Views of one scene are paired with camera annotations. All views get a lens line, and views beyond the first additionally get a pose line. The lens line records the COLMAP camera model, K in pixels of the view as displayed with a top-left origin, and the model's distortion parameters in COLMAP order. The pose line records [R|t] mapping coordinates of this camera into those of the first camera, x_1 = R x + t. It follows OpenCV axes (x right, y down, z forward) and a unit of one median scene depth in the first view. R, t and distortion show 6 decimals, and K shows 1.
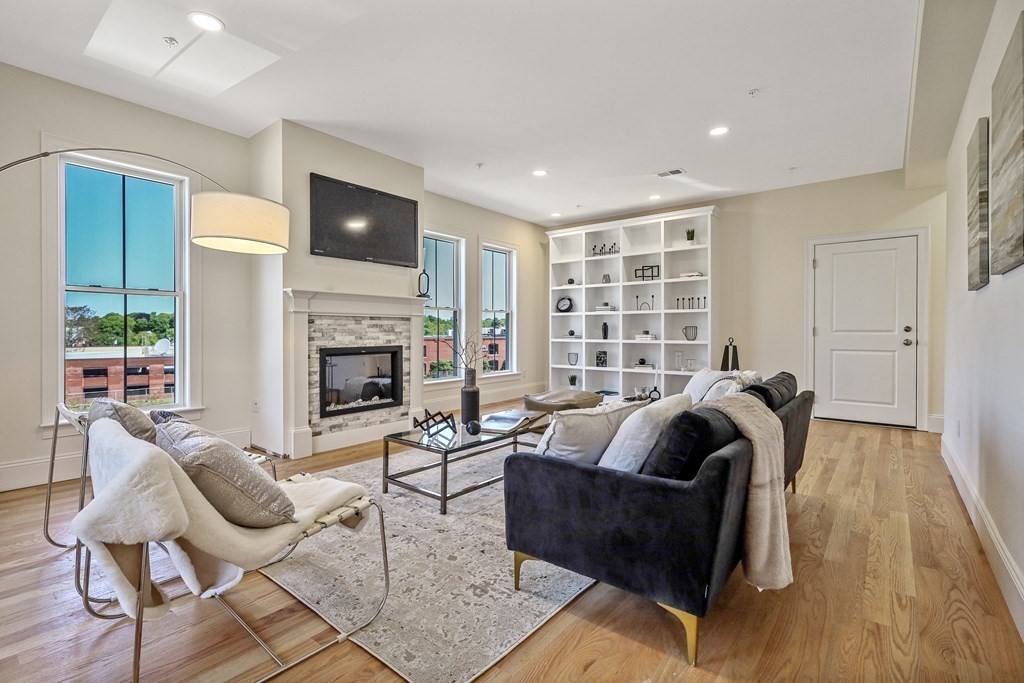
lens RADIAL K [[477.4, 0, 509.9], [0, 477.4, 326.7], [0, 0, 1]] dist [-0.000901, -0.000181]
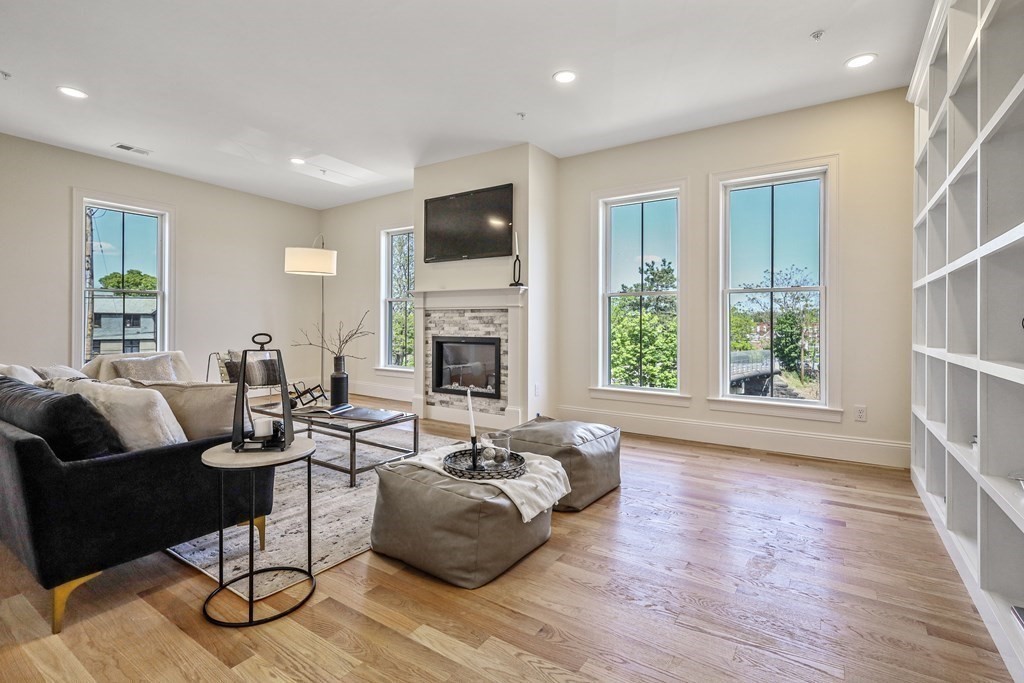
lens RADIAL K [[477.4, 0, 509.9], [0, 477.4, 326.7], [0, 0, 1]] dist [-0.000901, -0.000181]
pose [[0.081305, 0.002647, -0.996686, 0.794413], [-0.000890, 0.999996, 0.002583, 0.015287], [0.996689, 0.000677, 0.081307, 1.003915]]
